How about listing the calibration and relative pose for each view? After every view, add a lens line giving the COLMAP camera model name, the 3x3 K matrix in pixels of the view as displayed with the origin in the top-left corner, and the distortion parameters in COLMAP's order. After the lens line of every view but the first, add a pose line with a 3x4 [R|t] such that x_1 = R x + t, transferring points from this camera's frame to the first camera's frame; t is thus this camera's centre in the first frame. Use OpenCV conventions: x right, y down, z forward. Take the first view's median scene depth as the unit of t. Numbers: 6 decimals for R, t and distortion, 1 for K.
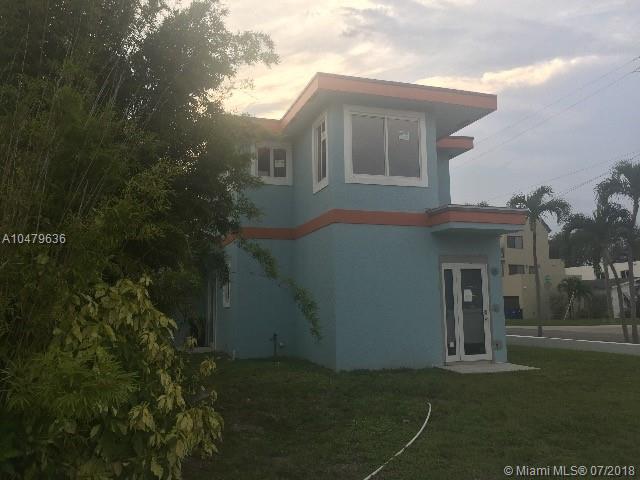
lens RADIAL K [[561.0, 0, 320.0], [0, 561.0, 240.0], [0, 0, 1]] dist [0.008218, -0.014476]
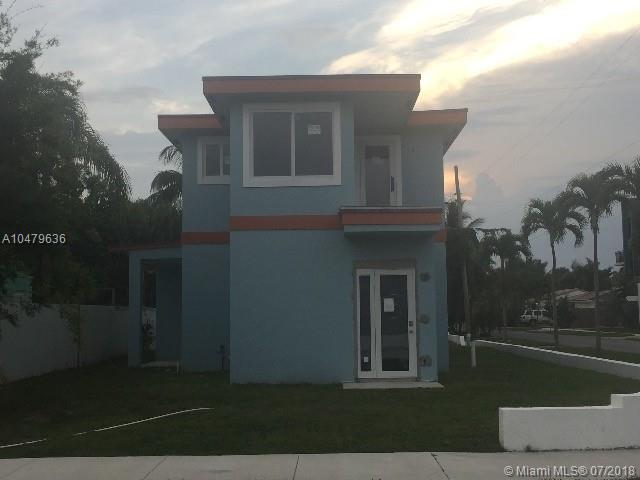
lens RADIAL K [[820.5, 0, 320.0], [0, 820.5, 240.0], [0, 0, 1]] dist [-0.021503, -0.032861]
pose [[0.946095, -0.026723, -0.322785, 0.586394], [0.036866, 0.998999, 0.025347, -0.041038], [0.321785, -0.035880, 0.946133, -0.261855]]
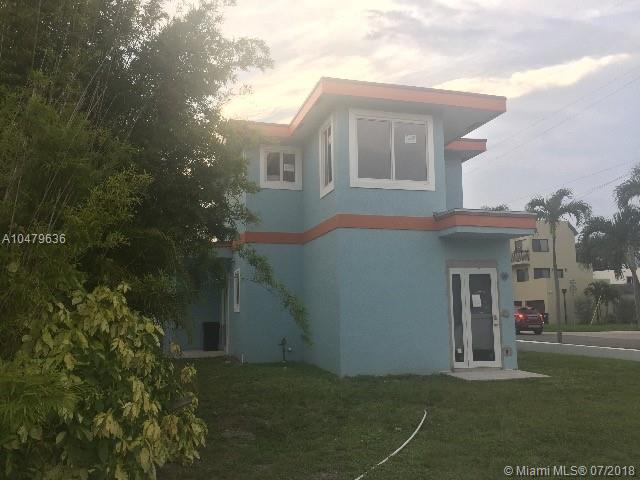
lens RADIAL K [[561.0, 0, 320.0], [0, 561.0, 240.0], [0, 0, 1]] dist [0.008218, -0.014476]
pose [[0.998714, -0.002354, -0.050640, 0.040150], [0.002096, 0.999985, -0.005148, -0.003121], [0.050651, 0.005036, 0.998704, 0.004153]]
